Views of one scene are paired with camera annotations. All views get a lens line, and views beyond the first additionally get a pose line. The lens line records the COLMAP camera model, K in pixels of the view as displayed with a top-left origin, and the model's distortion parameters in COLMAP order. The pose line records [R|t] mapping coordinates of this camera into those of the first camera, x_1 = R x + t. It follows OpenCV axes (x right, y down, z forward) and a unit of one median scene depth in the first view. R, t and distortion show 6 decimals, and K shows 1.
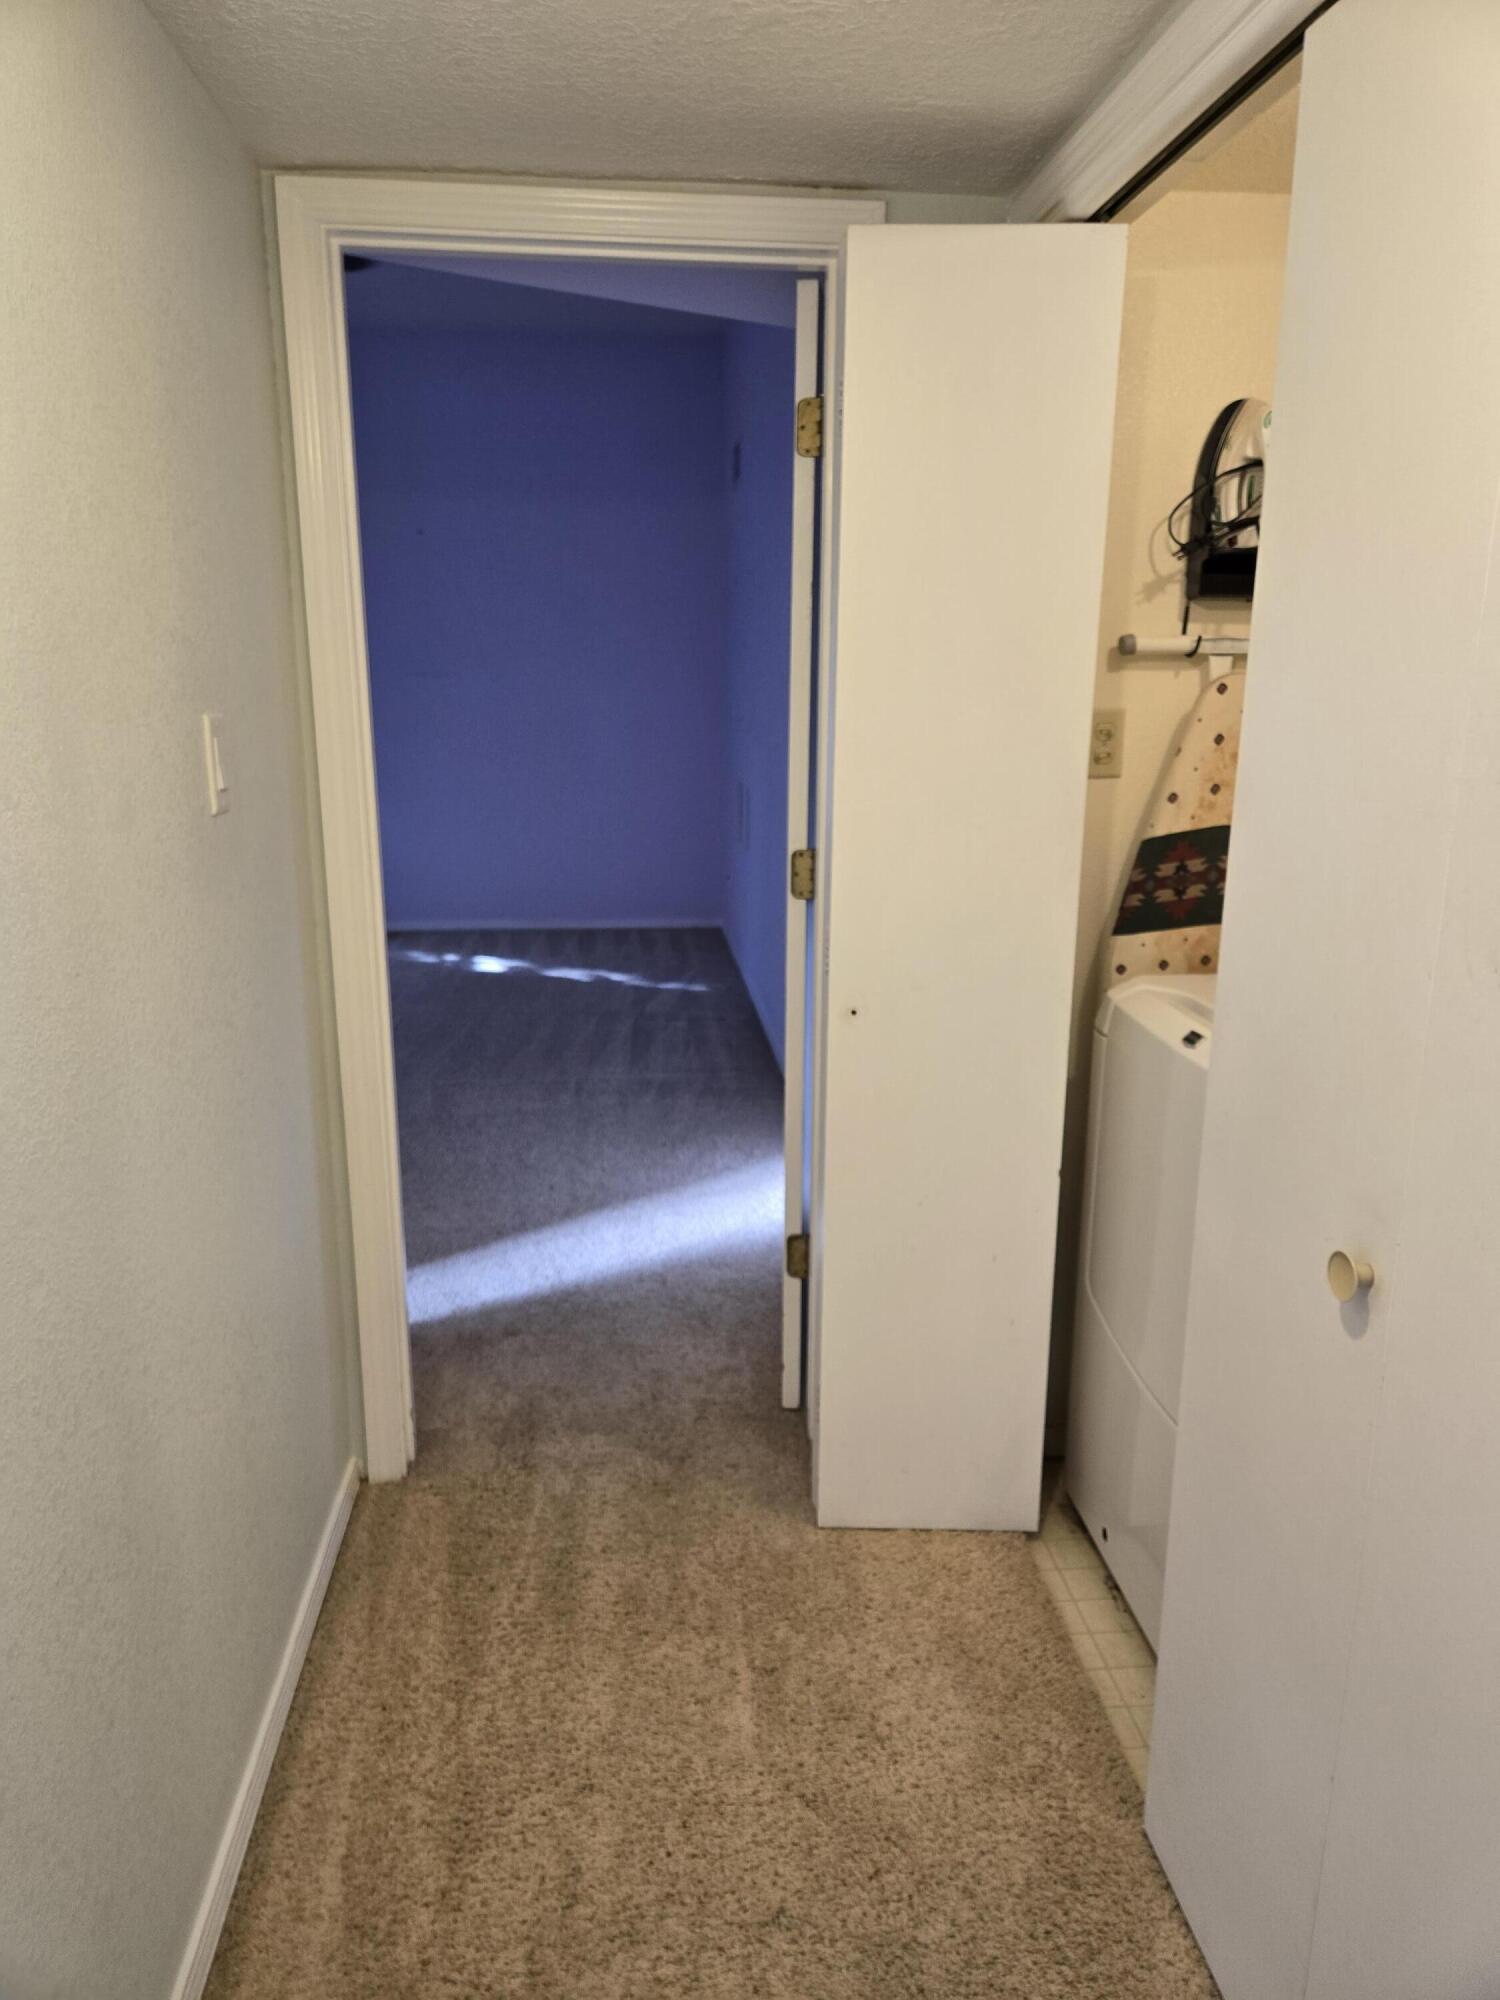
lens RADIAL K [[1331.4, 0, 750.5], [0, 1331.4, 998.9], [0, 0, 1]] dist [0.022099, -0.005875]
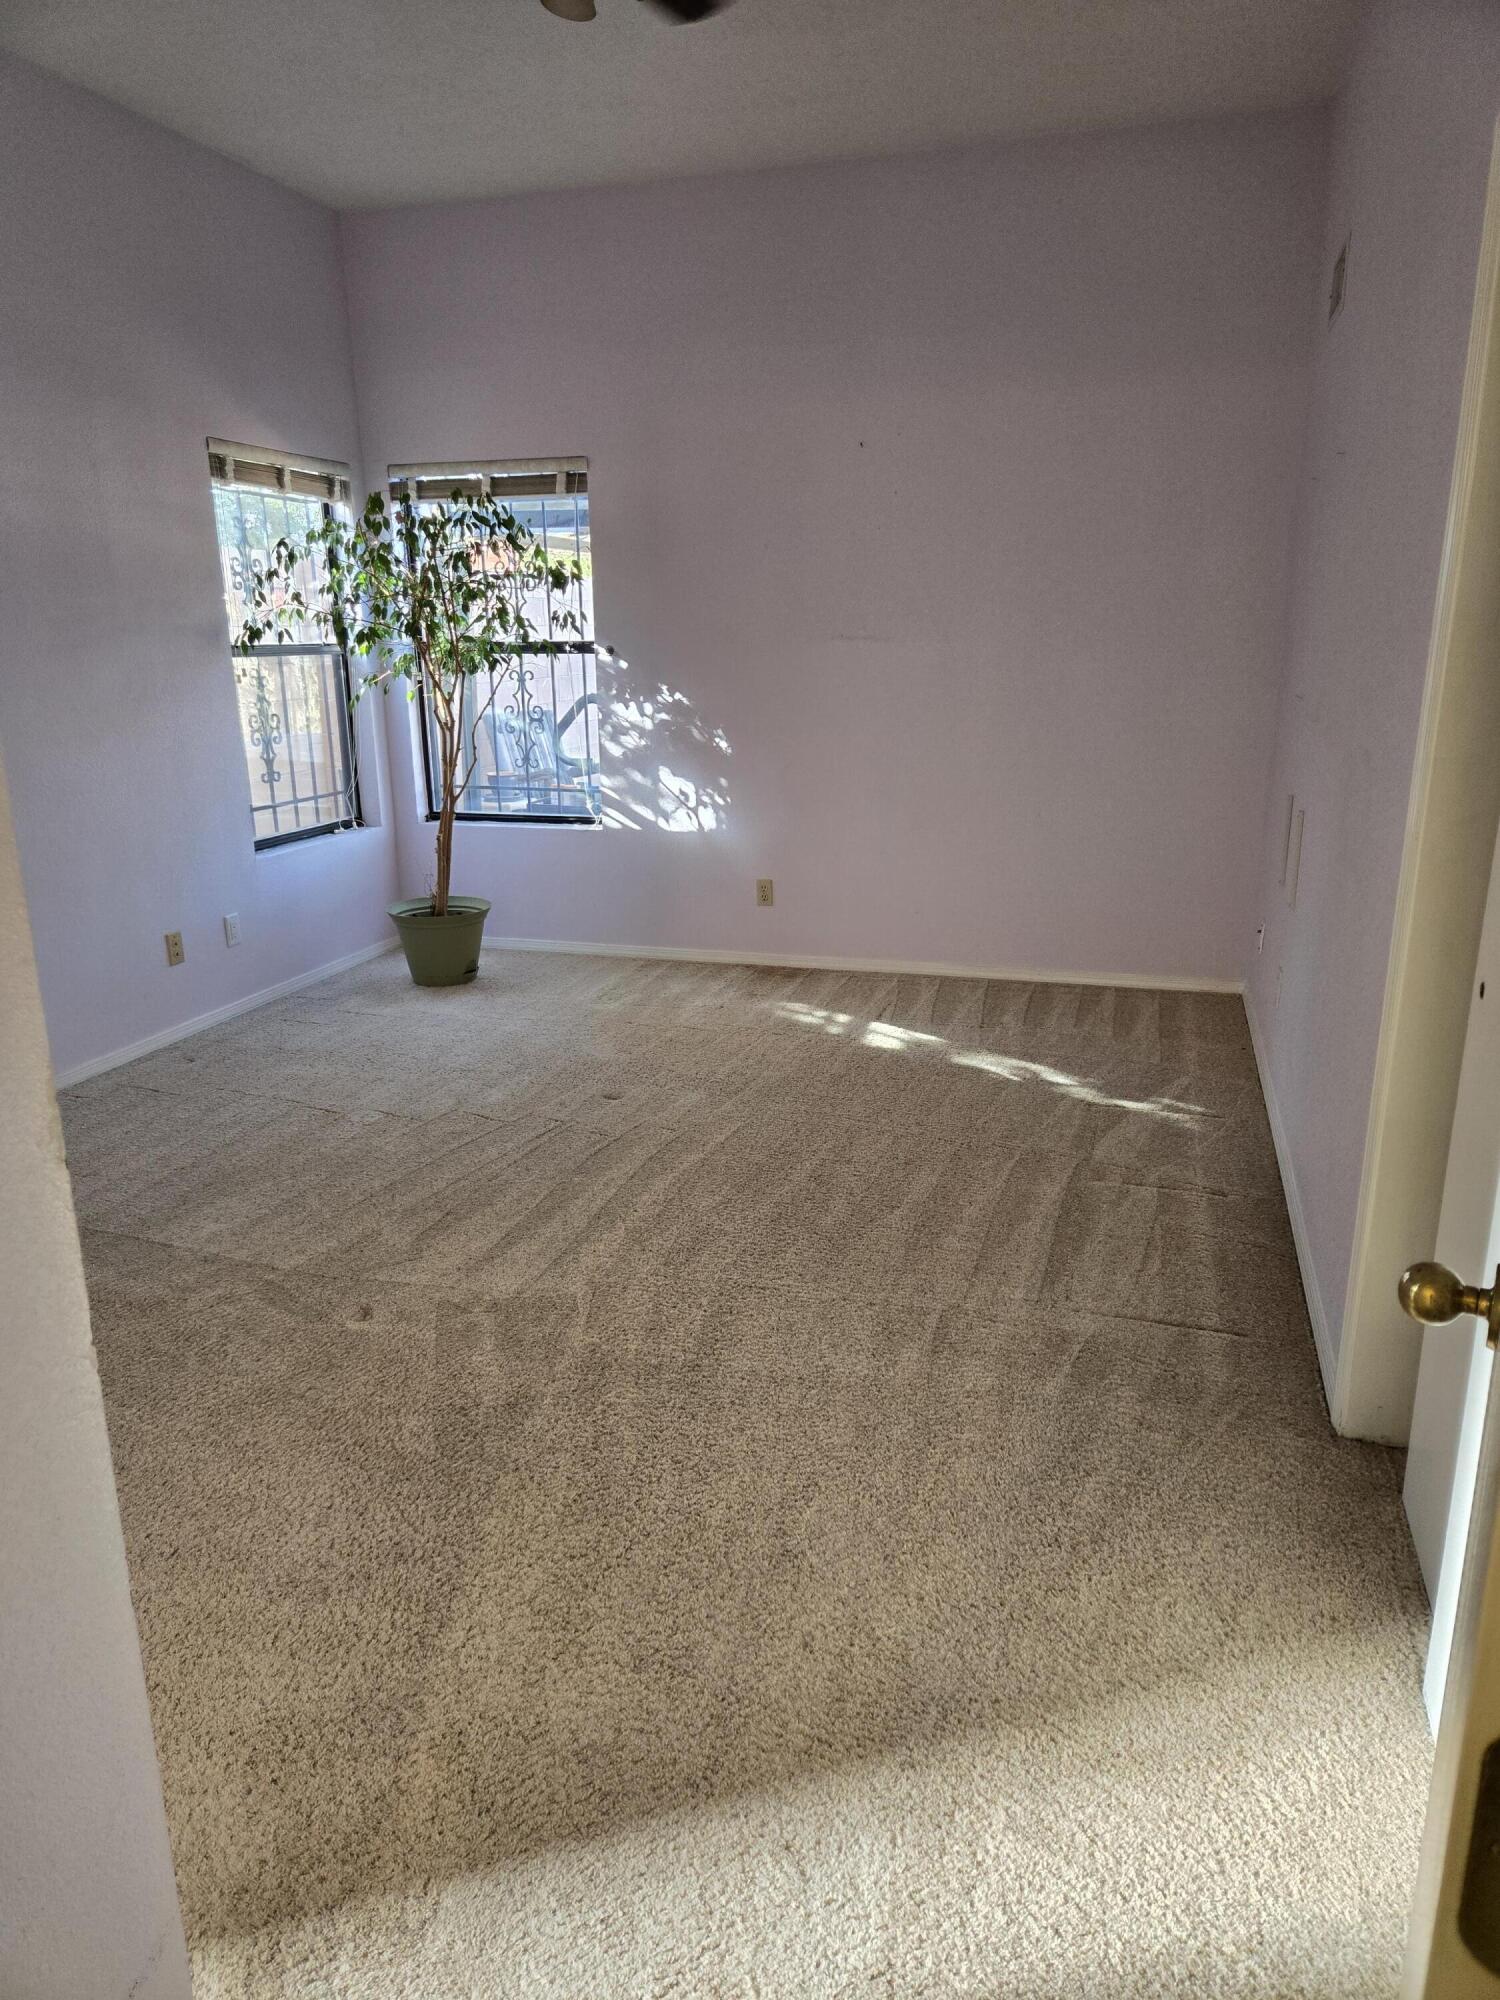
lens RADIAL K [[1331.4, 0, 748.3], [0, 1331.4, 1003.1], [0, 0, 1]] dist [0.022099, -0.005875]
pose [[0.924226, 0.091301, -0.370770, -0.001826], [-0.079816, 0.995737, 0.046239, -0.088654], [0.373411, -0.013142, 0.927573, 0.380589]]
